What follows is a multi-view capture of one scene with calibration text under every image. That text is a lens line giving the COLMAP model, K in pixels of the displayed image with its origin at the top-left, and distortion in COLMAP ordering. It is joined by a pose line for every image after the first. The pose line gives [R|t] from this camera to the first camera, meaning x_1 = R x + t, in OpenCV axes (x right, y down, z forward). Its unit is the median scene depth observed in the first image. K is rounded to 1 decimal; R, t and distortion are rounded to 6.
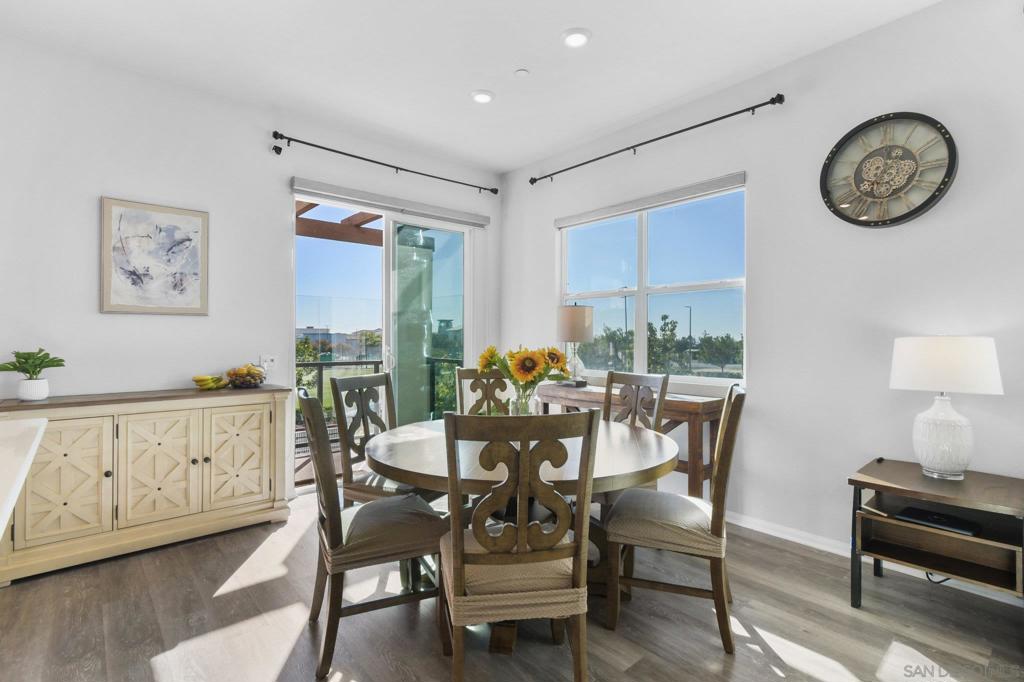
lens RADIAL K [[486.7, 0, 518.6], [0, 486.7, 334.2], [0, 0, 1]] dist [0.011269, 0.000091]
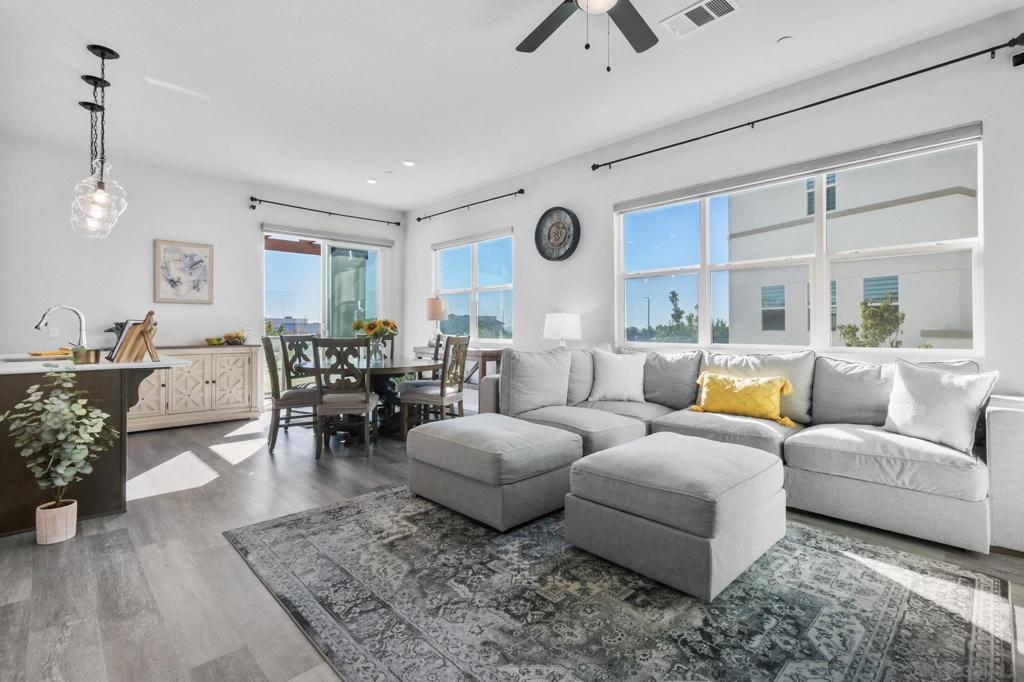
lens RADIAL K [[466.1, 0, 516.0], [0, 466.1, 323.5], [0, 0, 1]] dist [0.010249, -0.000369]
pose [[0.998870, -0.002016, 0.047474, 0.398869], [0.002044, 0.999998, -0.000547, 0.037412], [-0.047473, 0.000644, 0.998872, -0.780522]]
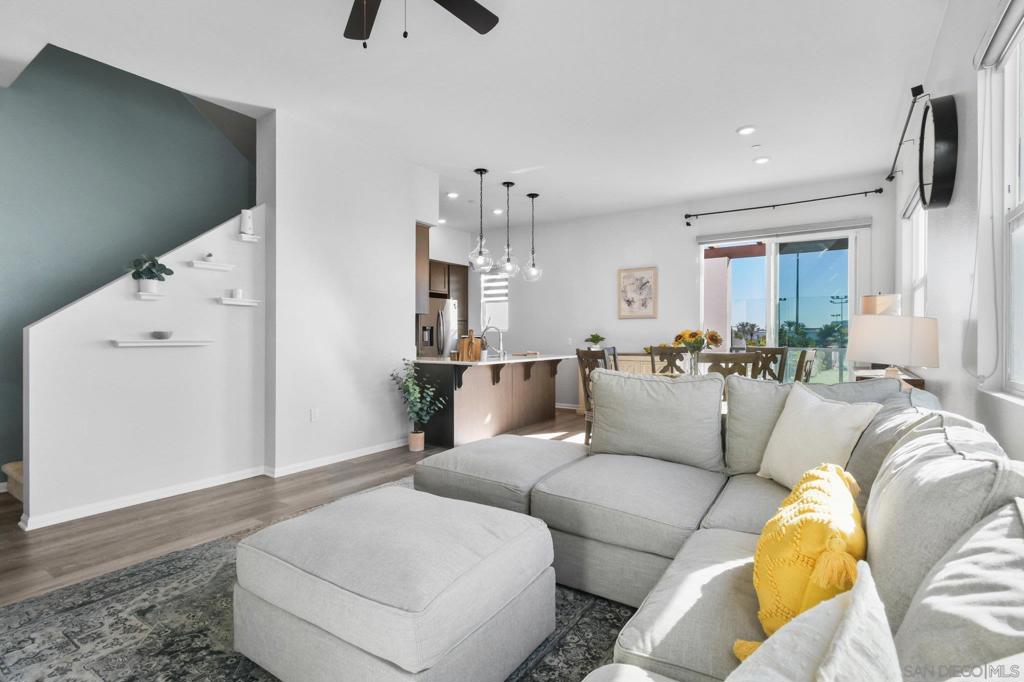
lens RADIAL K [[488.2, 0, 518.3], [0, 488.2, 338.2], [0, 0, 1]] dist [0.011721, -0.000606]
pose [[0.272252, 0.003335, -0.962220, 1.222623], [0.008554, 0.999946, 0.005886, 0.029846], [0.962188, -0.009833, 0.272209, -0.106186]]
